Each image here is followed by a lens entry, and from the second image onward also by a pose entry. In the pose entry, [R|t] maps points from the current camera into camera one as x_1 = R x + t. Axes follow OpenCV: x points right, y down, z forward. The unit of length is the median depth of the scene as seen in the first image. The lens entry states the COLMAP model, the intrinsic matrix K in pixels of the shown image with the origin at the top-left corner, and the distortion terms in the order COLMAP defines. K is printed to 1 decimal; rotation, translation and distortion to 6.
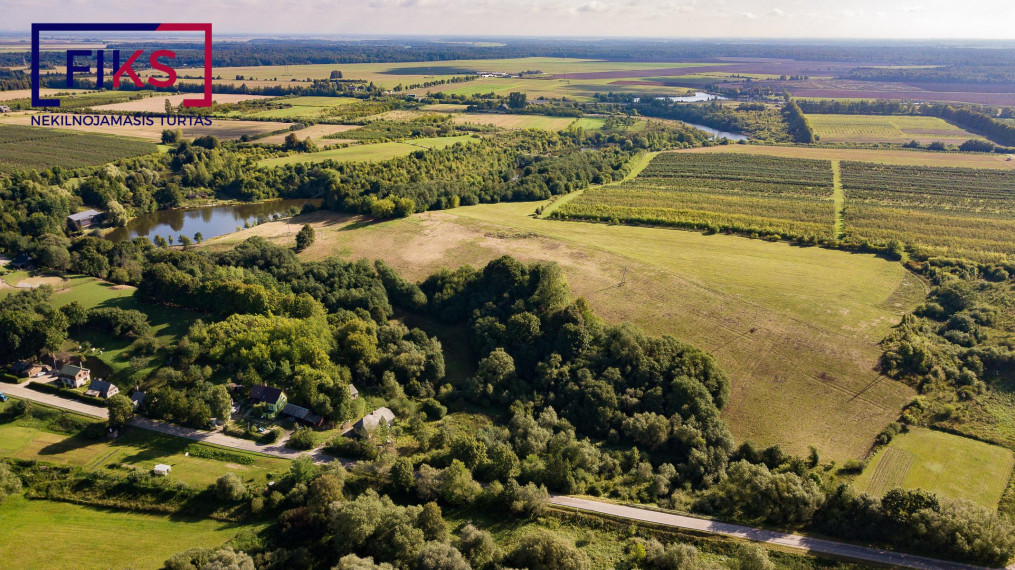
lens RADIAL K [[773.5, 0, 507.5], [0, 773.5, 285.0], [0, 0, 1]] dist [0.011127, -0.010522]
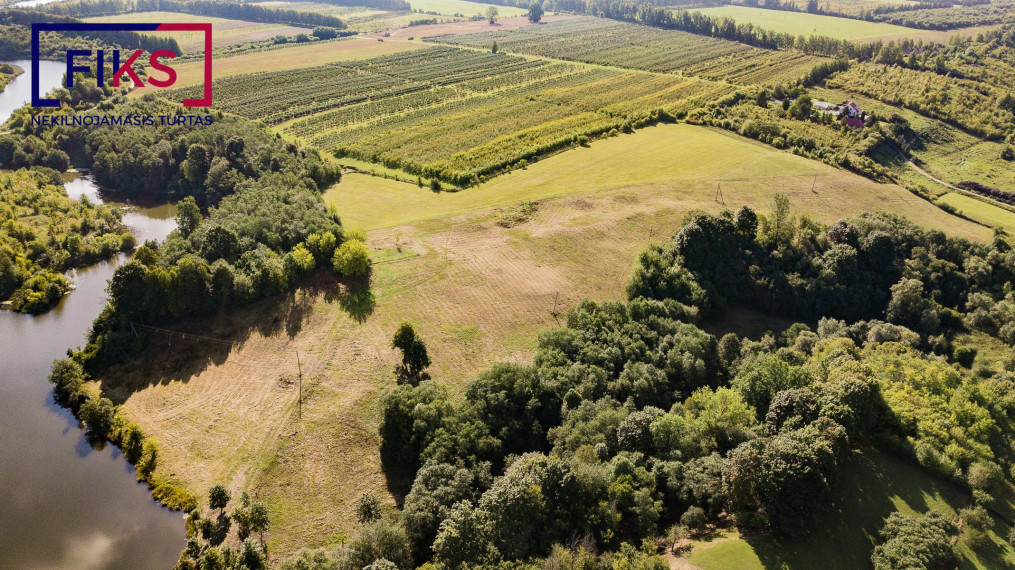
lens RADIAL K [[773.5, 0, 507.5], [0, 773.5, 285.0], [0, 0, 1]] dist [0.011127, -0.010522]
pose [[0.280860, -0.407224, 0.869072, -0.634401], [0.285923, 0.899905, 0.329270, -0.236595], [-0.916169, 0.156009, 0.369182, 0.692534]]
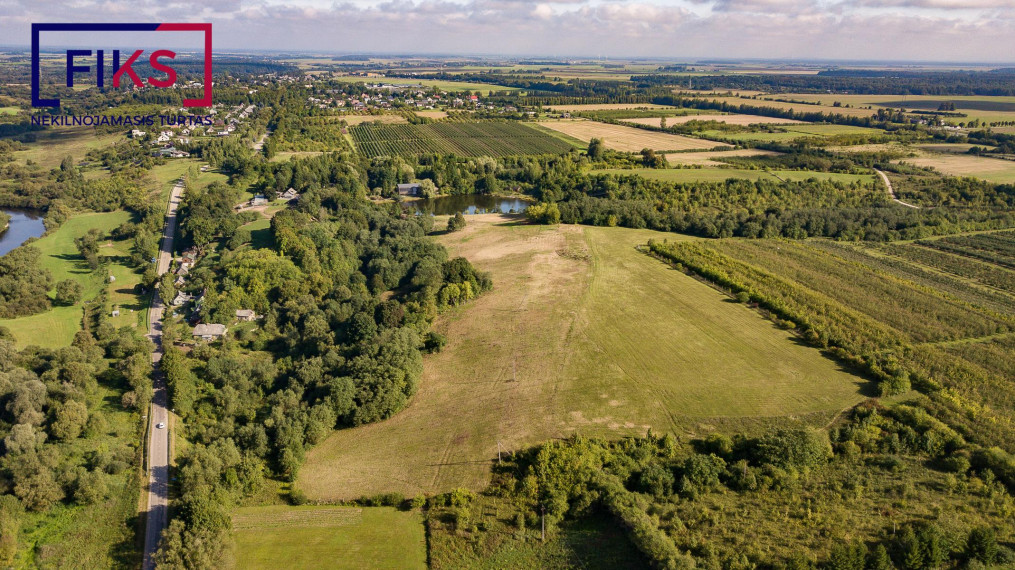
lens RADIAL K [[773.5, 0, 507.5], [0, 773.5, 285.0], [0, 0, 1]] dist [0.011127, -0.010522]
pose [[0.621639, 0.226981, -0.749696, 0.649311], [-0.252185, 0.964131, 0.082795, -0.081662], [0.741598, 0.137594, 0.656582, 0.275703]]
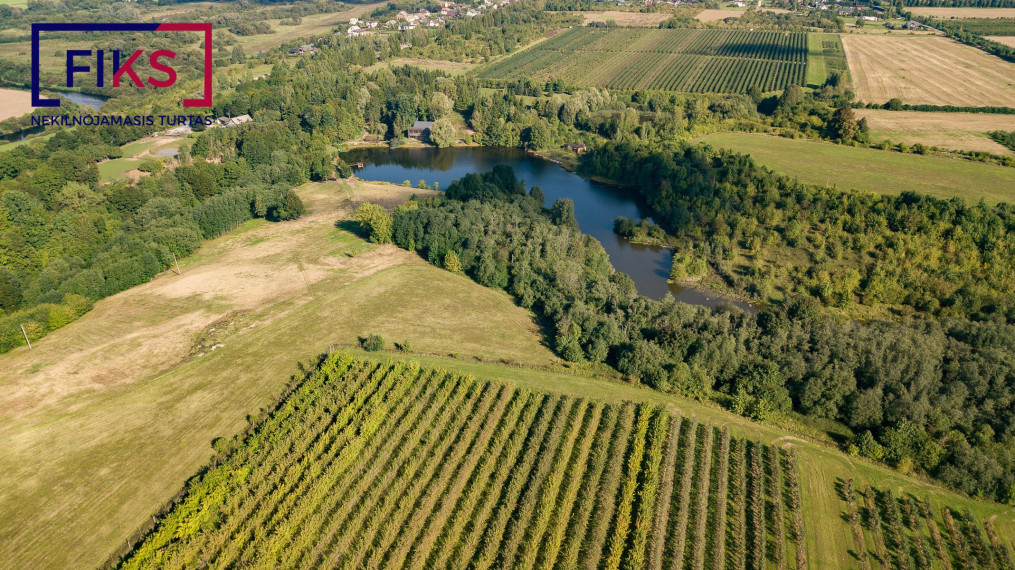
lens RADIAL K [[758.3, 0, 511.0], [0, 758.3, 314.2], [0, 0, 1]] dist [0.013374, -0.001518]
pose [[0.092367, 0.448258, -0.889119, 0.431608], [-0.317370, 0.859619, 0.400414, -0.312445], [0.943793, 0.245195, 0.221664, 0.989915]]
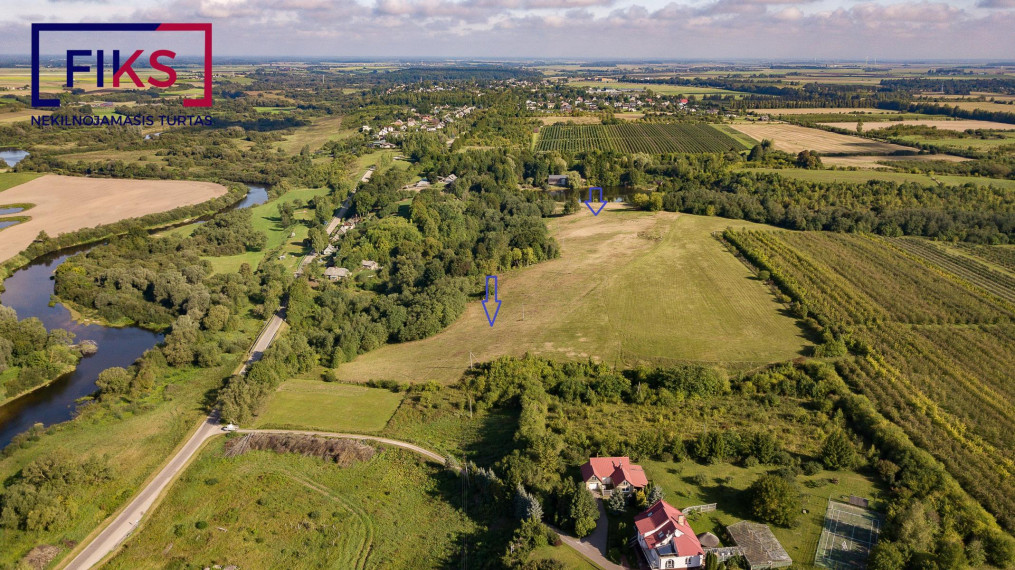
lens RADIAL K [[773.5, 0, 507.5], [0, 773.5, 285.0], [0, 0, 1]] dist [0.011127, -0.010522]
pose [[0.346604, 0.259884, -0.901291, 0.871967], [-0.290993, 0.943239, 0.160074, -0.107372], [0.891733, 0.206788, 0.402555, 0.365342]]
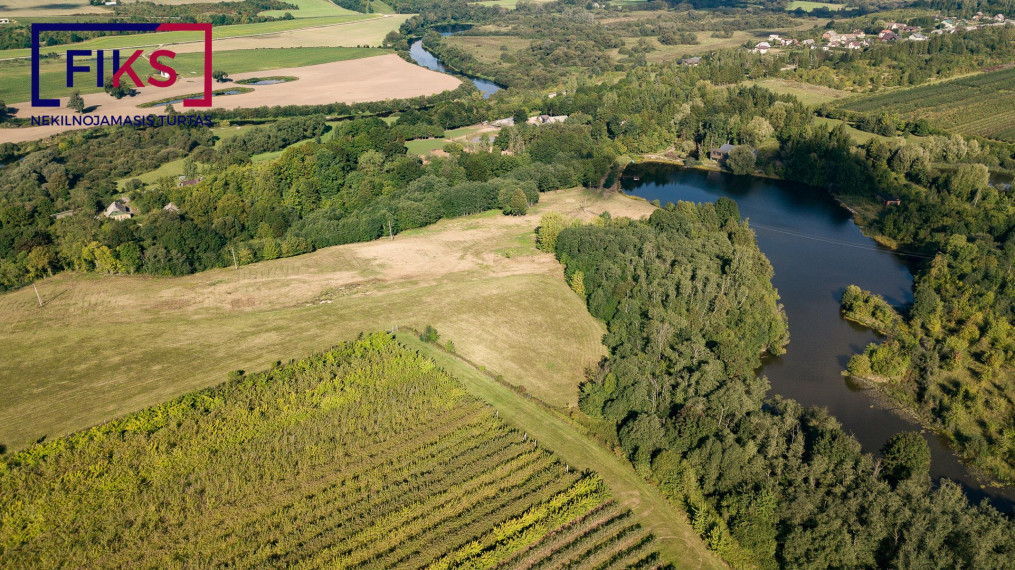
lens RADIAL K [[773.5, 0, 507.5], [0, 773.5, 285.0], [0, 0, 1]] dist [0.011127, -0.010522]
pose [[-0.492014, 0.349321, -0.797432, 0.380027], [-0.282088, 0.802586, 0.525626, -0.379893], [0.823619, 0.483561, -0.296344, 1.178606]]
